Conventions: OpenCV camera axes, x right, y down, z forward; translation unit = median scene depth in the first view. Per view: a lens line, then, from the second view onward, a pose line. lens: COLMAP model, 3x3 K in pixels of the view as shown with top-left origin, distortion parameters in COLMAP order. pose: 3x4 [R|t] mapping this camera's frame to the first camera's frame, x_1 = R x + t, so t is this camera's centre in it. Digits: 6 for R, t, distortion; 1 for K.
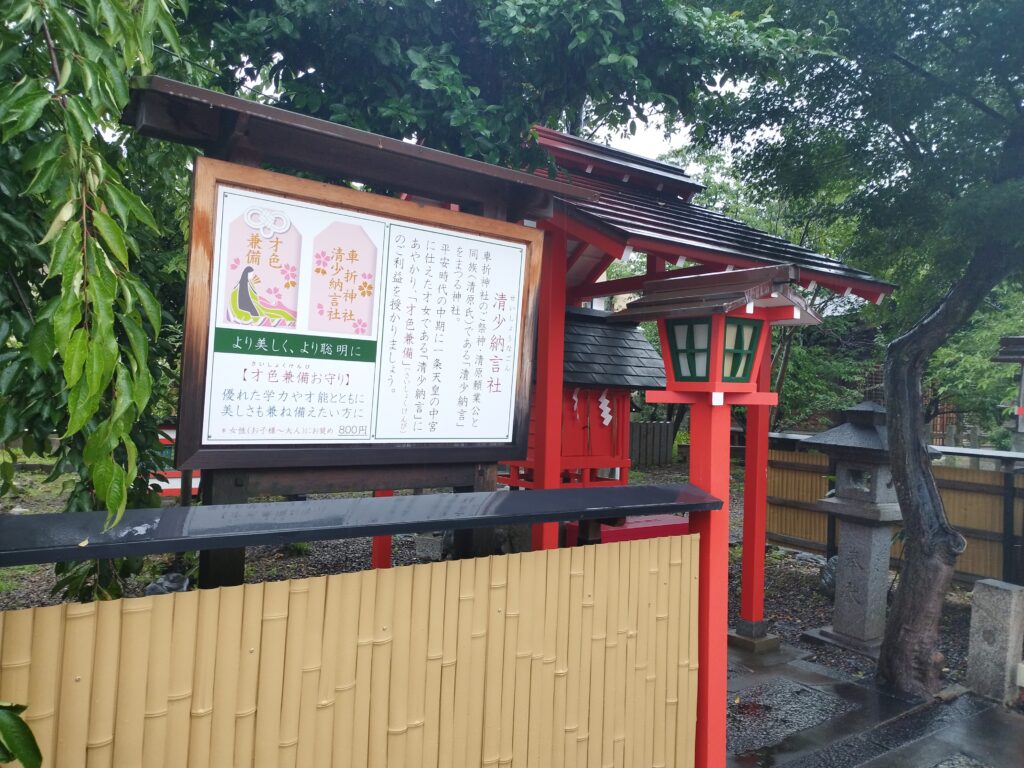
lens RADIAL K [[753.2, 0, 512.0], [0, 753.2, 384.0], [0, 0, 1]] dist [0.055708, -0.054392]
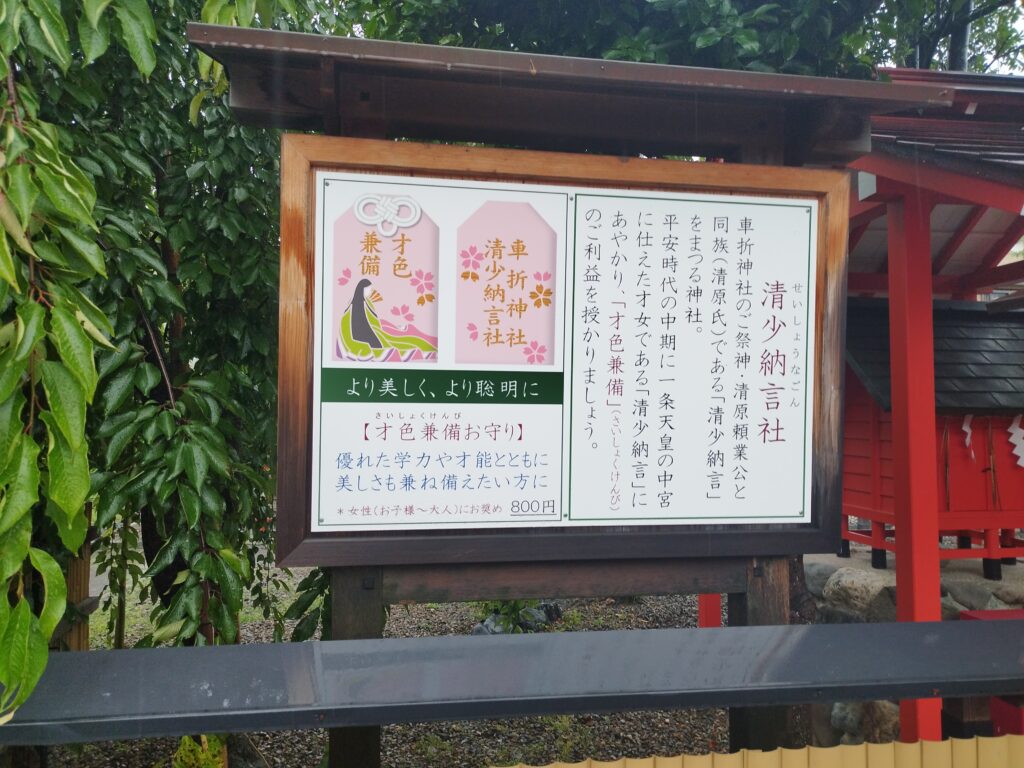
lens RADIAL K [[753.2, 0, 512.0], [0, 753.2, 384.0], [0, 0, 1]] dist [0.055708, -0.054392]
pose [[0.887517, -0.049595, -0.458098, 0.085611], [0.034608, 0.998557, -0.041059, -0.021256], [0.459473, 0.020587, 0.887953, 0.398999]]
